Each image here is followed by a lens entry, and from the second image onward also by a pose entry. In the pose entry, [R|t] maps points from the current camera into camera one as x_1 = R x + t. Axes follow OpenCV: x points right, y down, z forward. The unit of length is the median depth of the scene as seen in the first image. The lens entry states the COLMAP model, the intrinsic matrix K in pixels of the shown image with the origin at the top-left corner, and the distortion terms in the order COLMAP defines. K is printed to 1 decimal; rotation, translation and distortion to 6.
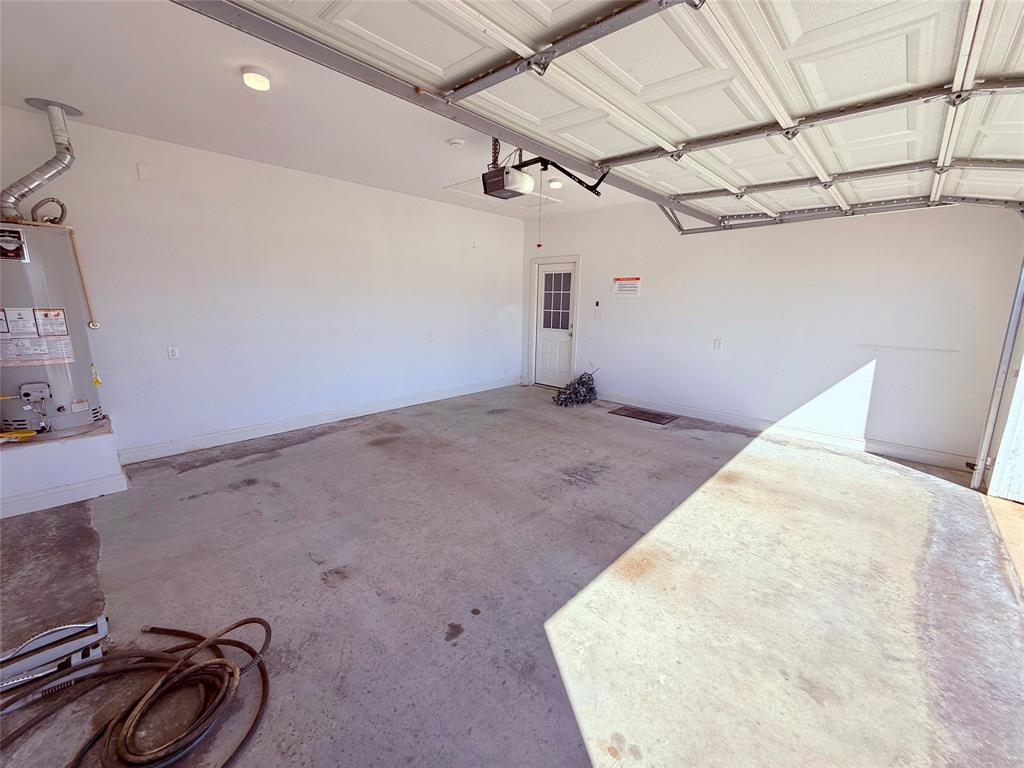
lens RADIAL K [[410.5, 0, 510.5], [0, 410.5, 382.6], [0, 0, 1]] dist [0.002266, -0.001209]
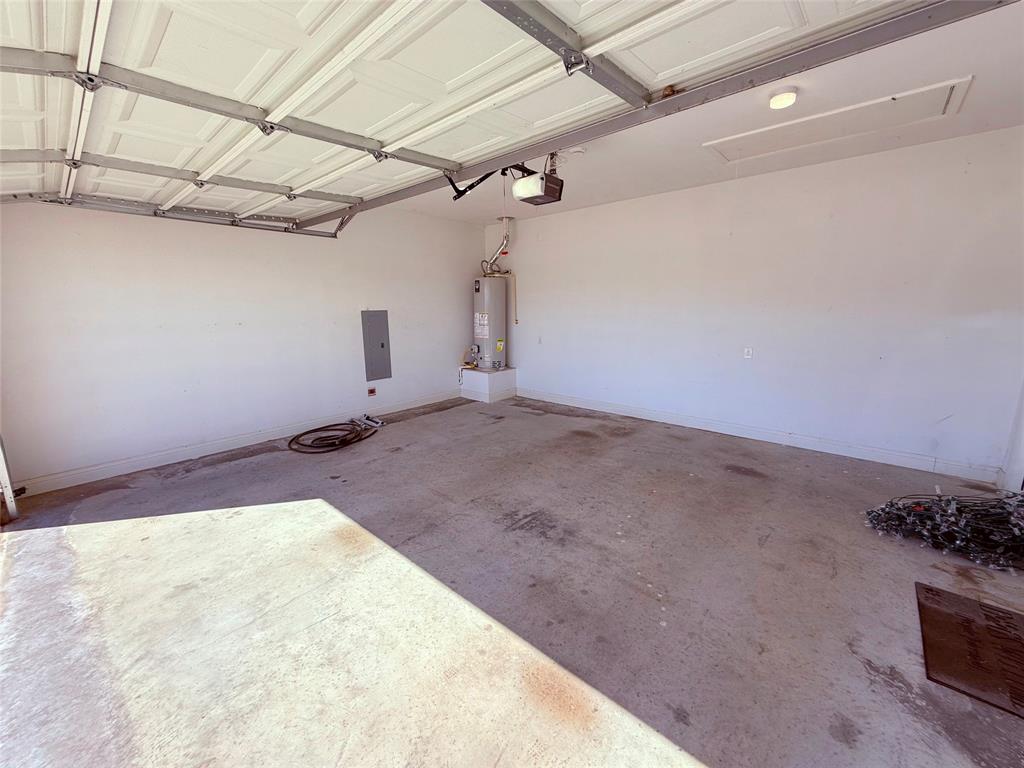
lens RADIAL K [[410.5, 0, 510.6], [0, 410.5, 383.2], [0, 0, 1]] dist [0.002266, -0.001209]
pose [[0.024084, 0.175448, -0.984194, 0.987117], [-0.186425, 0.967999, 0.167999, -0.183250], [0.982174, 0.179433, 0.056021, 0.922971]]
